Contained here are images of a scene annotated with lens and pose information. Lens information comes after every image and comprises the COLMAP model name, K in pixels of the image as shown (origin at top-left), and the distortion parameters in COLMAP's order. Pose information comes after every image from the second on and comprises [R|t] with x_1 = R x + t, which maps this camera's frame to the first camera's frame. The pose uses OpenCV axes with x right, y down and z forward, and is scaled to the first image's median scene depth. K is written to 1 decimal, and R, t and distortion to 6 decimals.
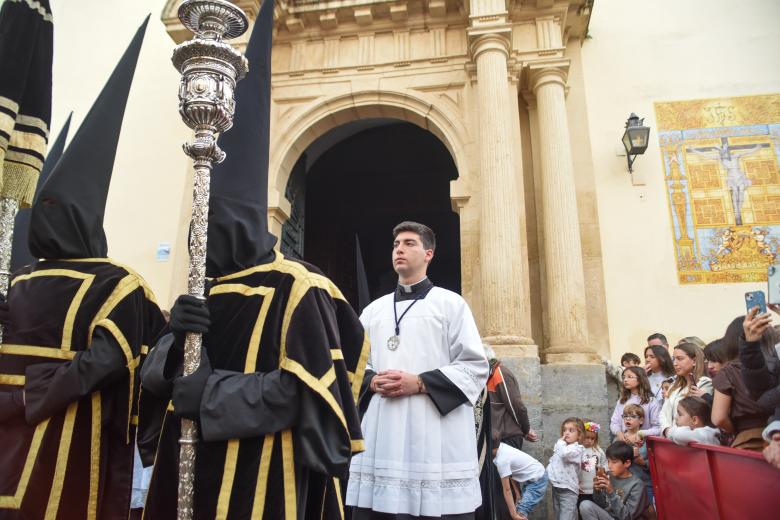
lens RADIAL K [[564.0, 0, 384.6], [0, 564.0, 256.8], [0, 0, 1]] dist [-0.005155, 0.005443]
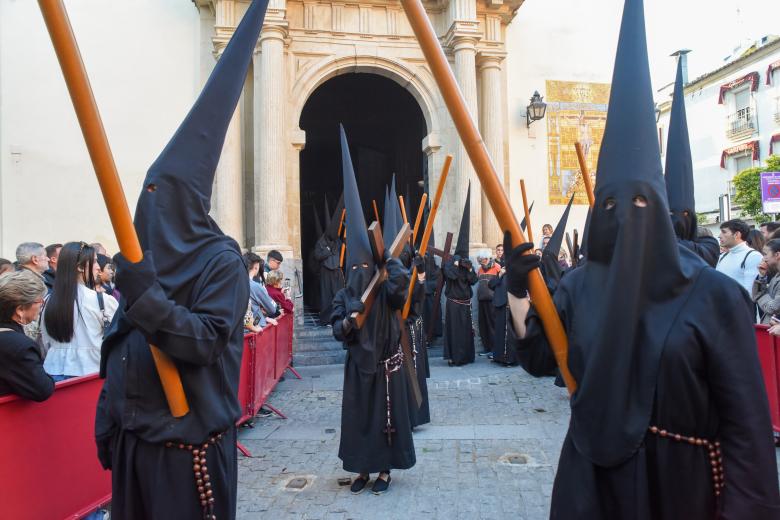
lens RADIAL K [[564.0, 0, 391.7], [0, 564.0, 260.0], [0, 0, 1]] dist [-0.005155, 0.005443]
pose [[0.941357, -0.018999, 0.336876, -0.443758], [-0.068127, 0.967148, 0.244916, -0.157555], [-0.330462, -0.253503, 0.909138, -0.367213]]
